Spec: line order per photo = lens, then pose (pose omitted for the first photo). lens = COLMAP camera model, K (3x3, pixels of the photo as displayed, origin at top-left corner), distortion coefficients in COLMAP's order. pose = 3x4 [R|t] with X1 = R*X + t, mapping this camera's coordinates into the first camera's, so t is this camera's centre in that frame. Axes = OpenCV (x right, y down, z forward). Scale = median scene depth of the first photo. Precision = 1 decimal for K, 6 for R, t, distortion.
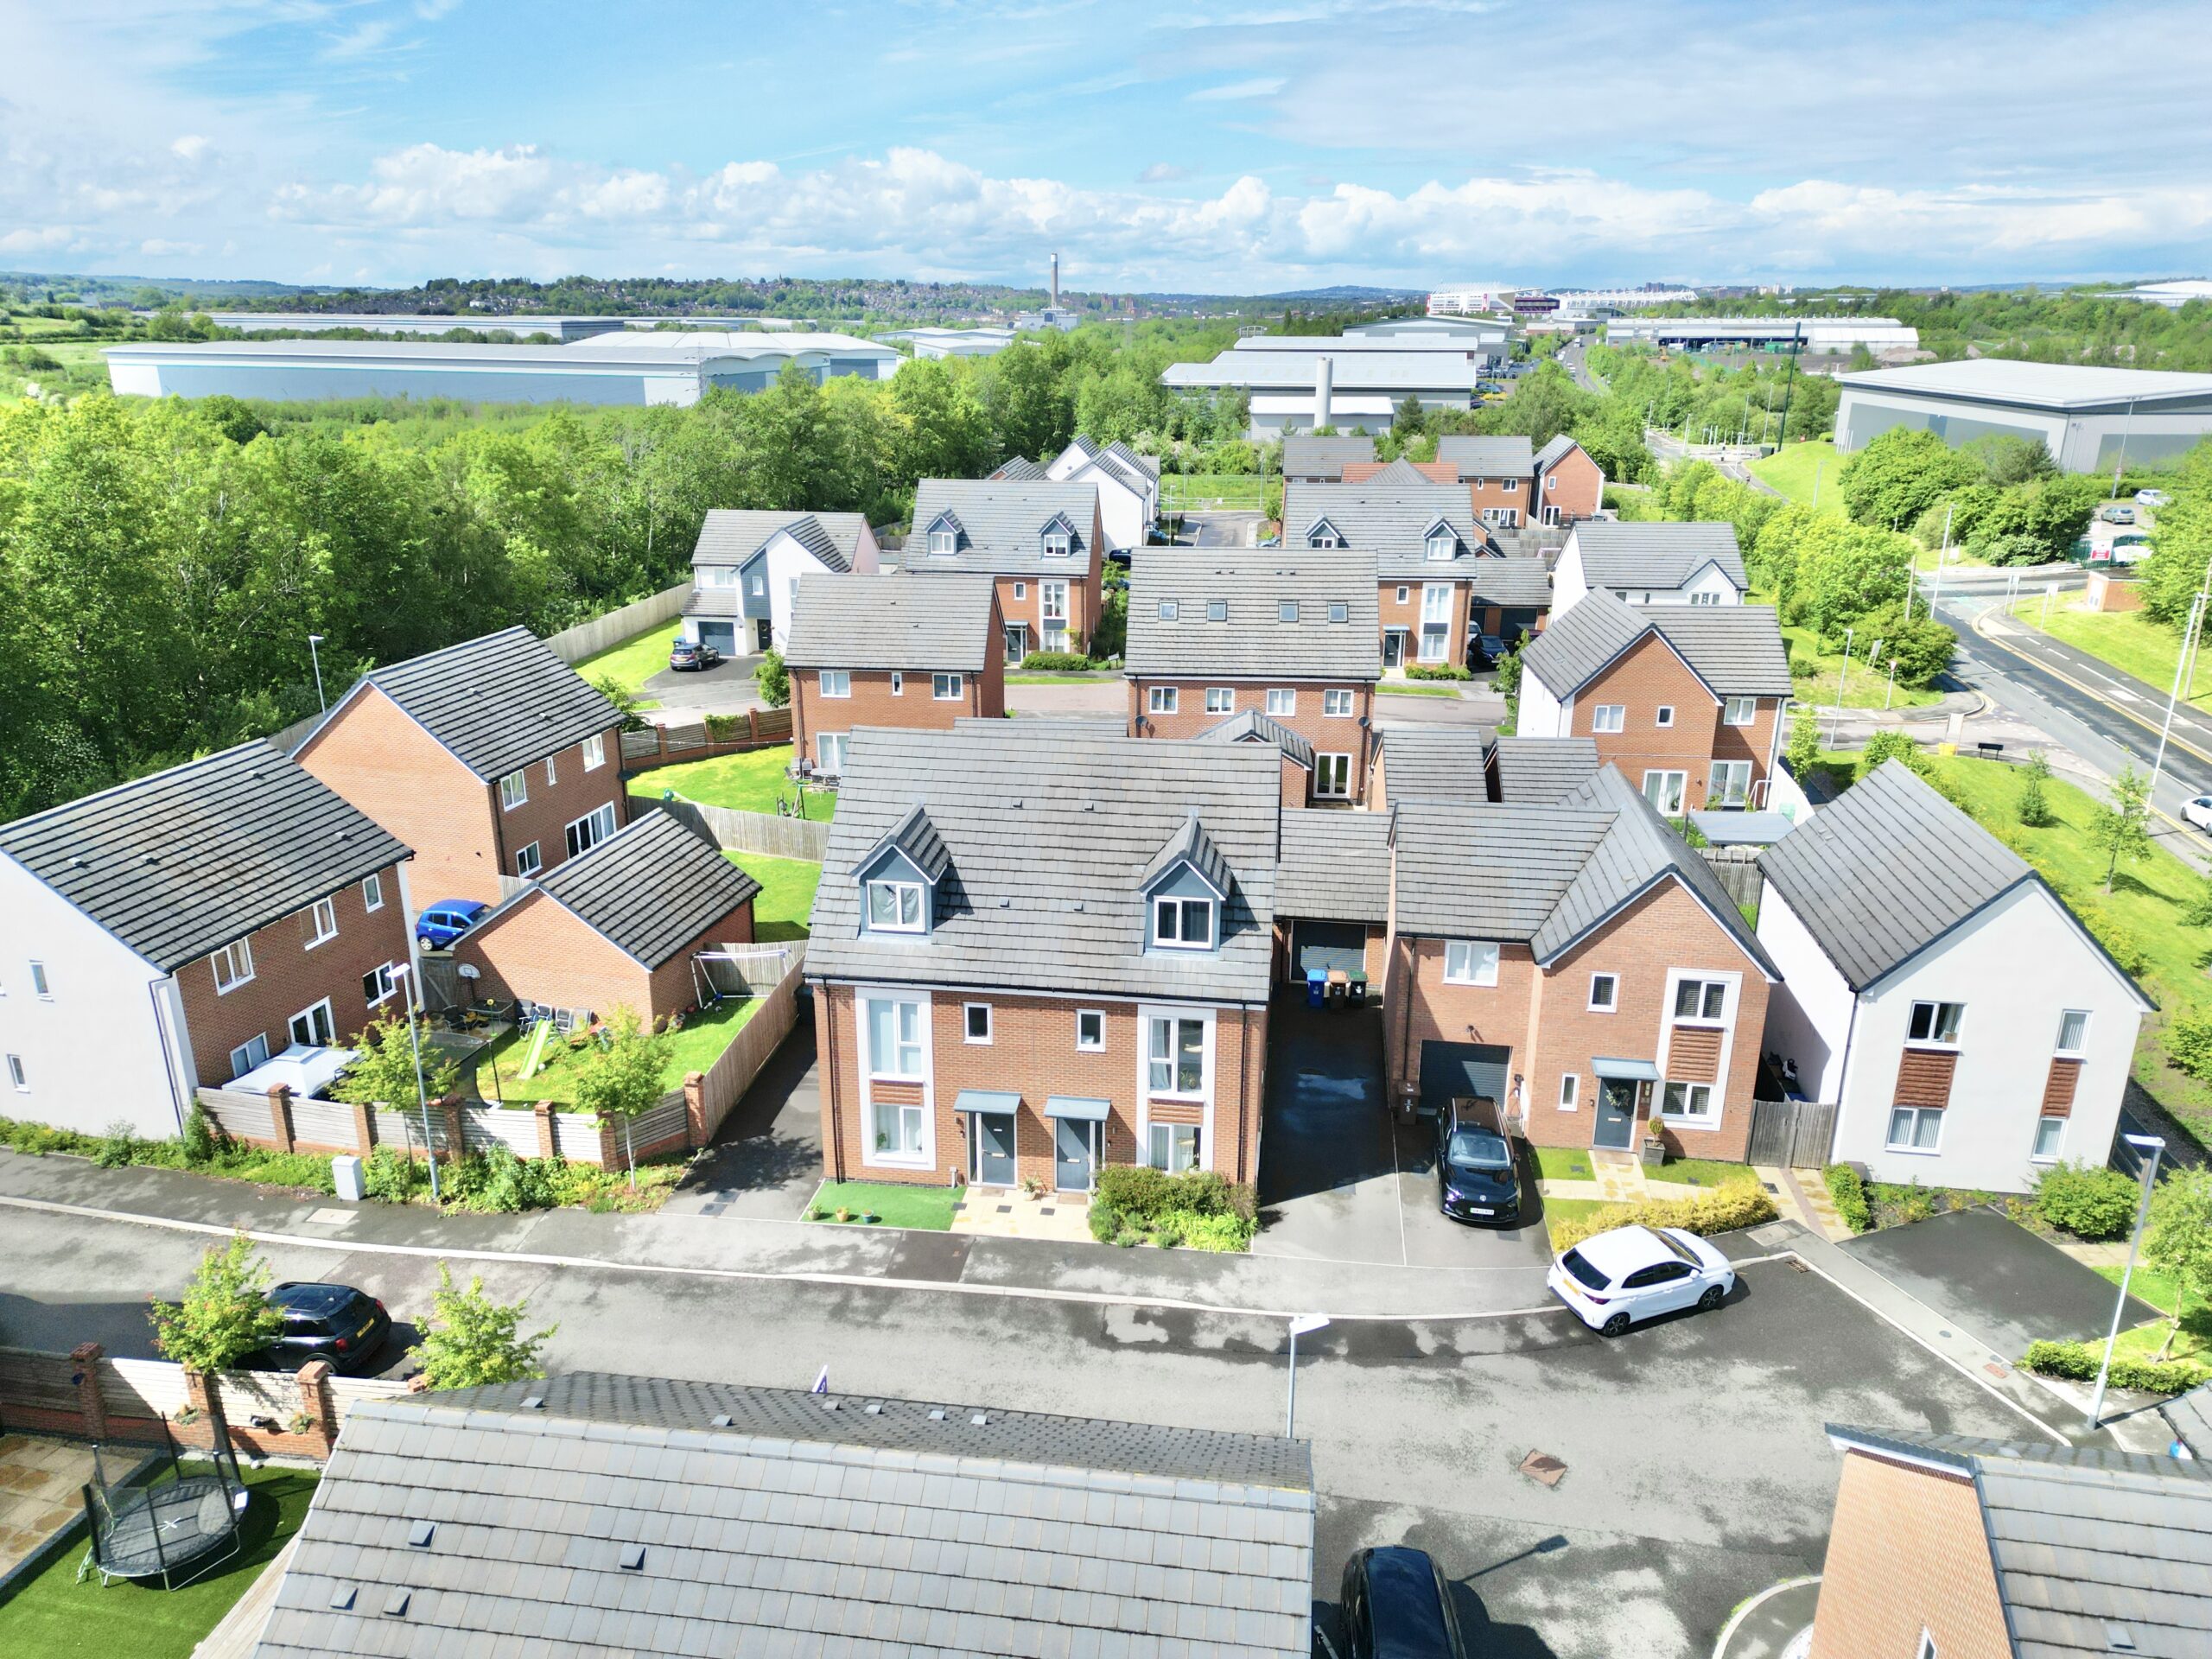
lens RADIAL K [[1528.2, 0, 1099.7], [0, 1528.2, 836.7], [0, 0, 1]] dist [0.066605, -0.062150]
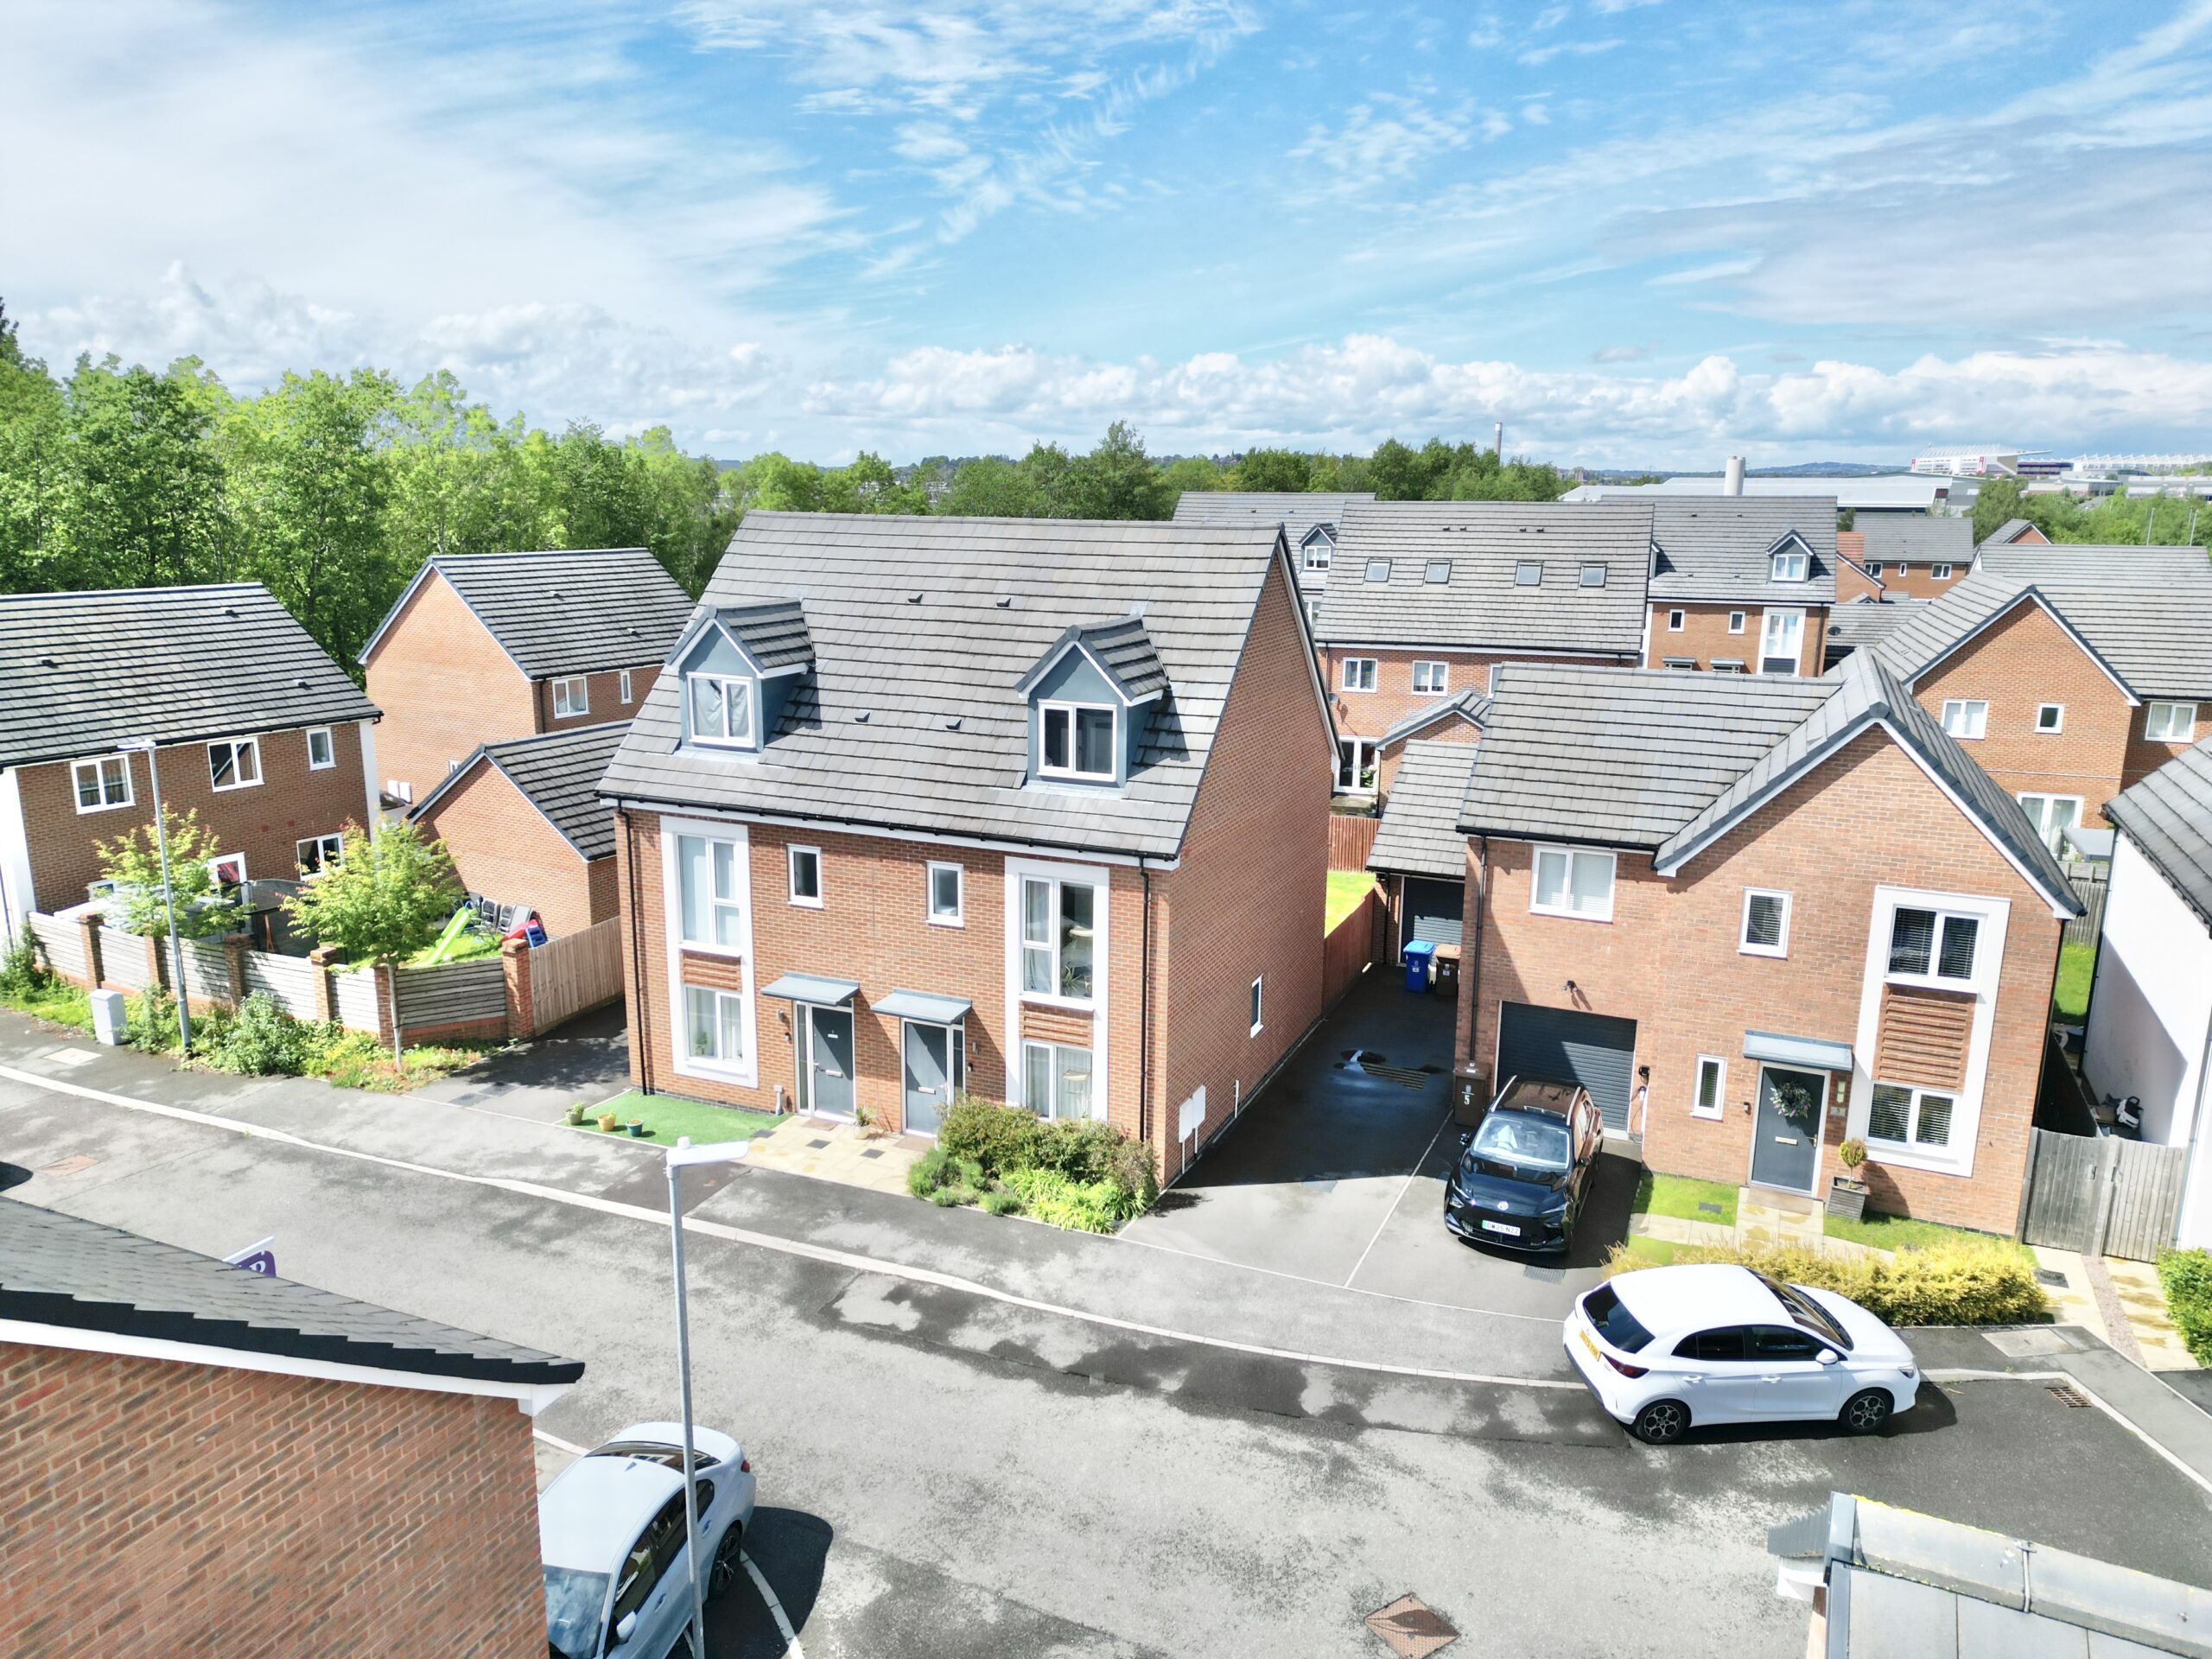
lens RADIAL K [[1528.2, 0, 1099.7], [0, 1528.2, 836.7], [0, 0, 1]] dist [0.066605, -0.062150]
pose [[0.962181, 0.066571, -0.264152, 0.238460], [-0.093352, 0.991543, -0.090152, 0.153245], [0.255916, 0.111402, 0.960259, 0.336433]]
